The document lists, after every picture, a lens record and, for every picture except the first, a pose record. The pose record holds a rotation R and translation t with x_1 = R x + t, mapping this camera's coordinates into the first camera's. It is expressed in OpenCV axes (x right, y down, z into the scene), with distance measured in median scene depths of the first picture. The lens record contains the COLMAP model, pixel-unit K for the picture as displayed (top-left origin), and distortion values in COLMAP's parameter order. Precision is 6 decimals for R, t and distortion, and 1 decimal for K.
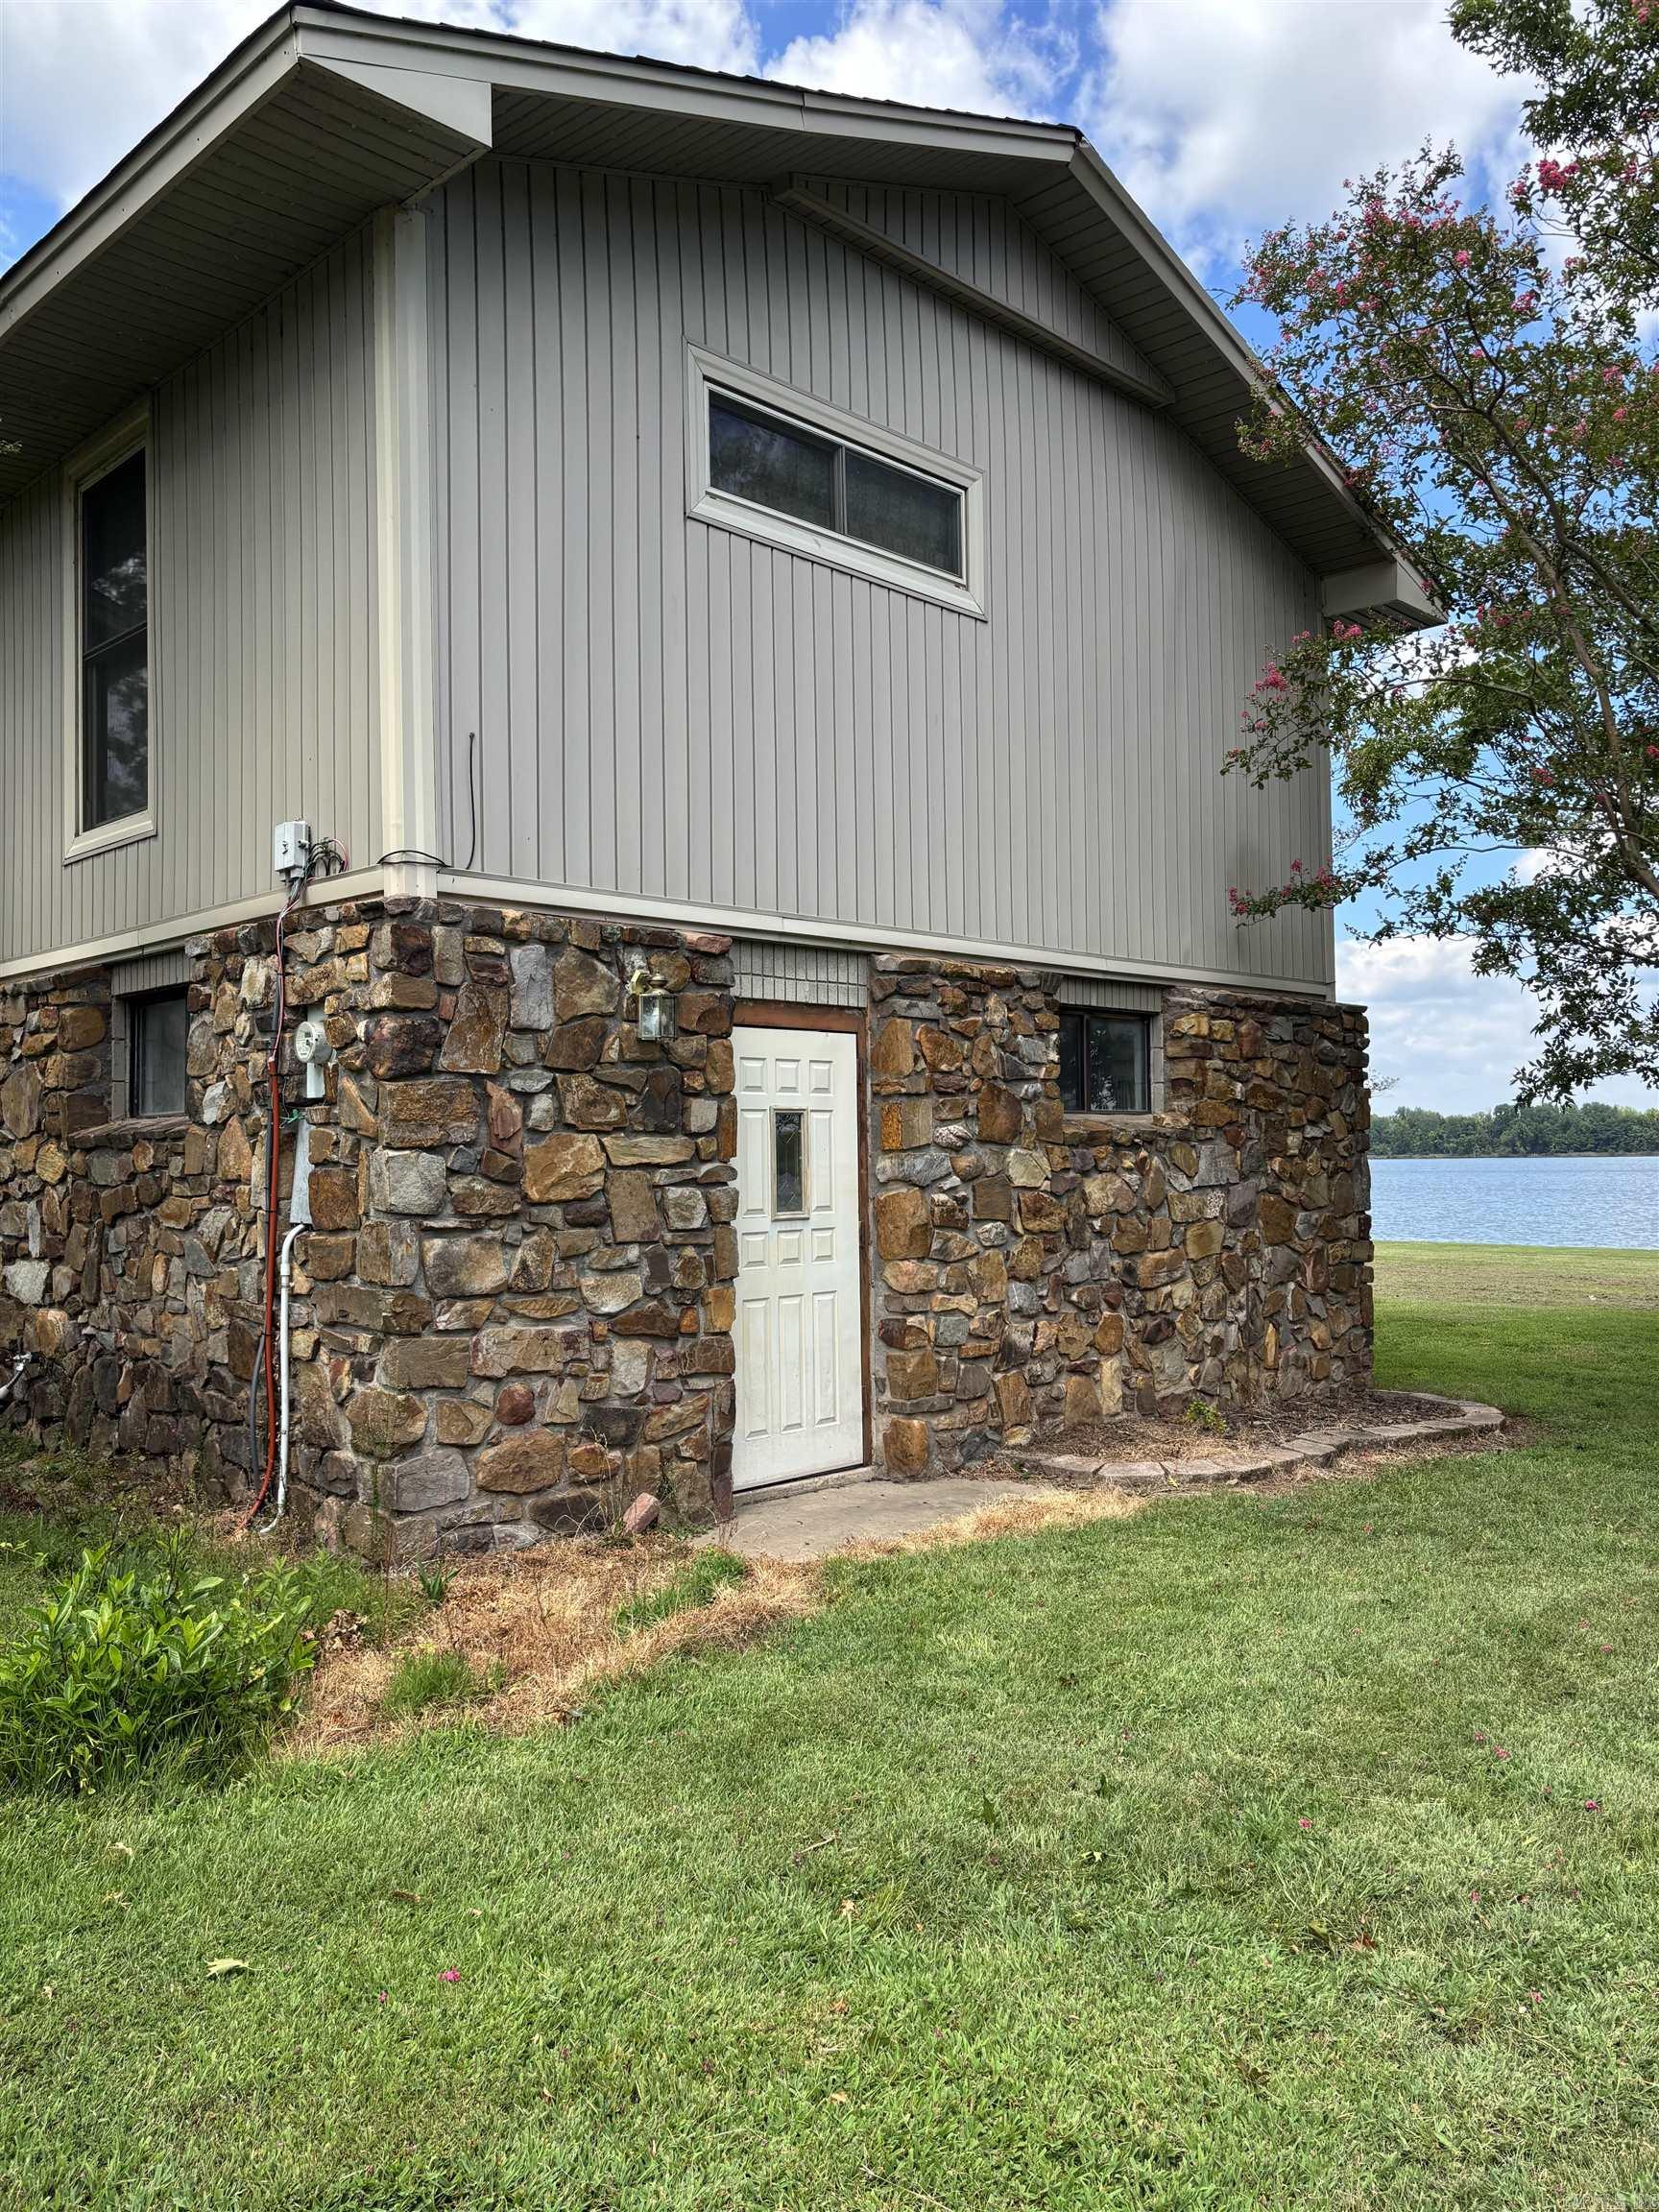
lens RADIAL K [[1646.8, 0, 832.5], [0, 1646.8, 1103.3], [0, 0, 1]] dist [0.040553, -0.004764]
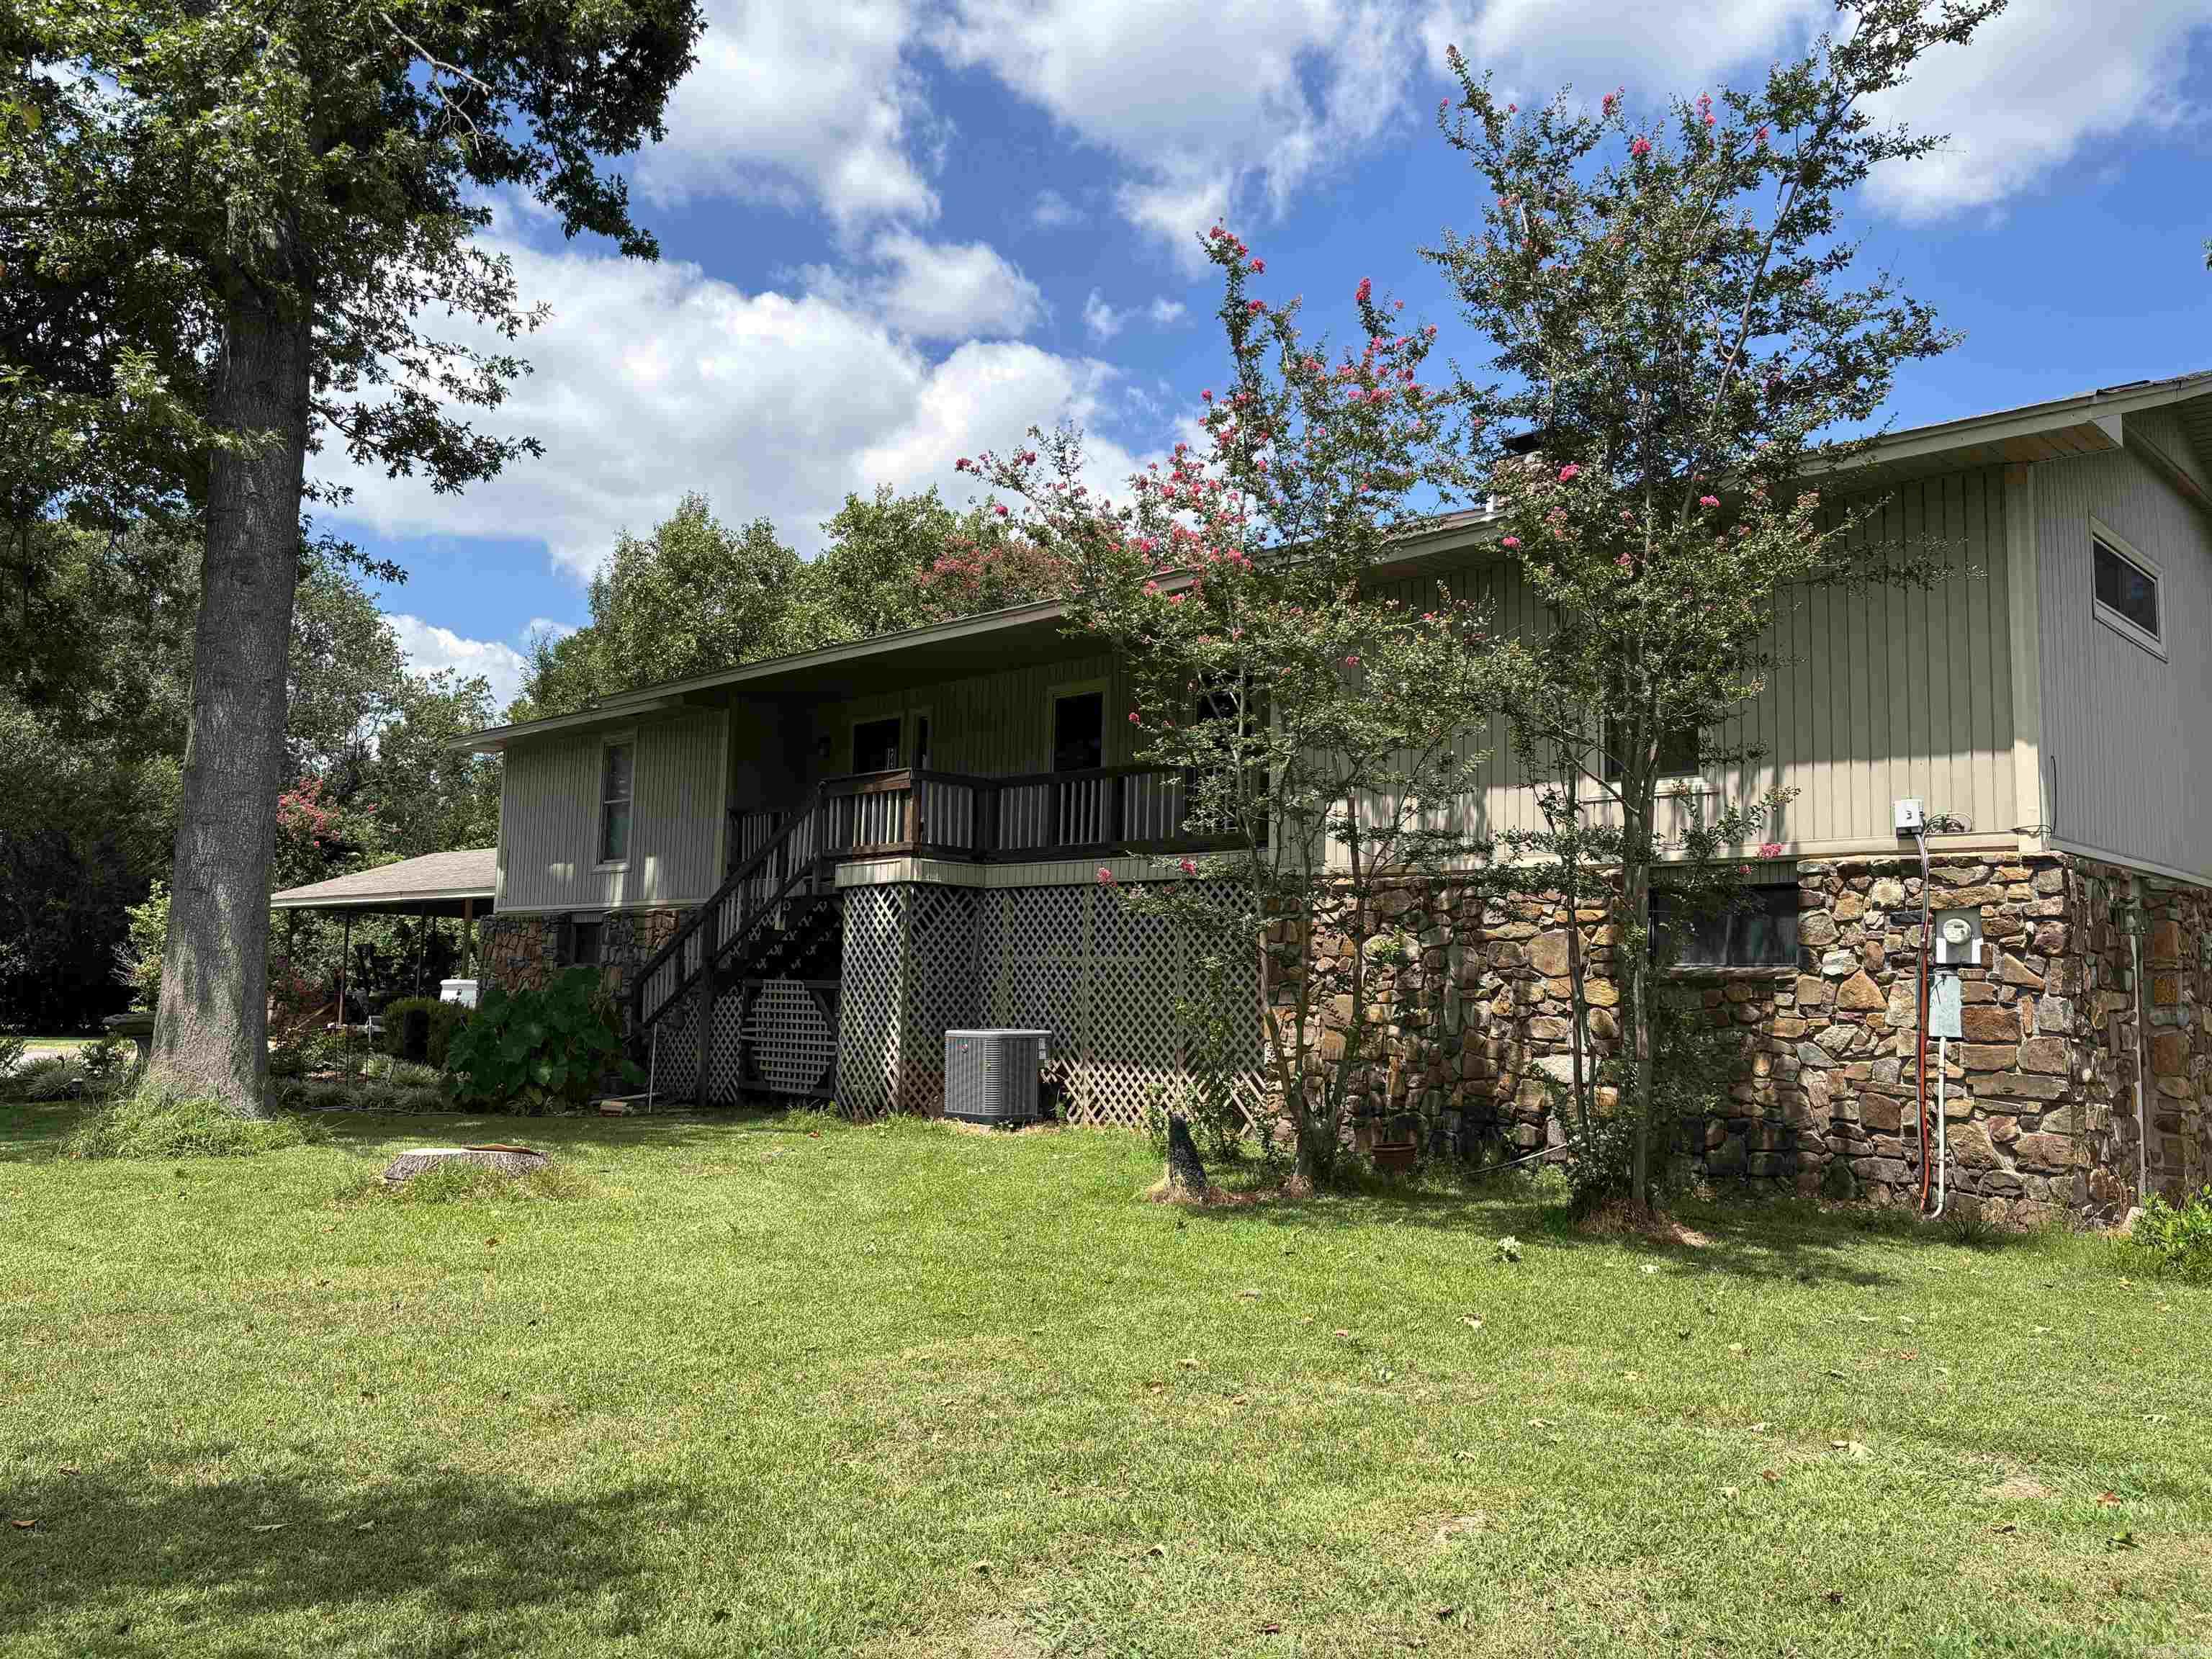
lens RADIAL K [[1646.8, 0, 1103.7], [0, 1646.8, 825.9], [0, 0, 1]] dist [0.040553, -0.004764]
pose [[0.999458, 0.032684, 0.003969, -1.248233], [-0.032335, 0.997129, -0.068476, 0.001001], [-0.006195, 0.068311, 0.997645, -0.749049]]
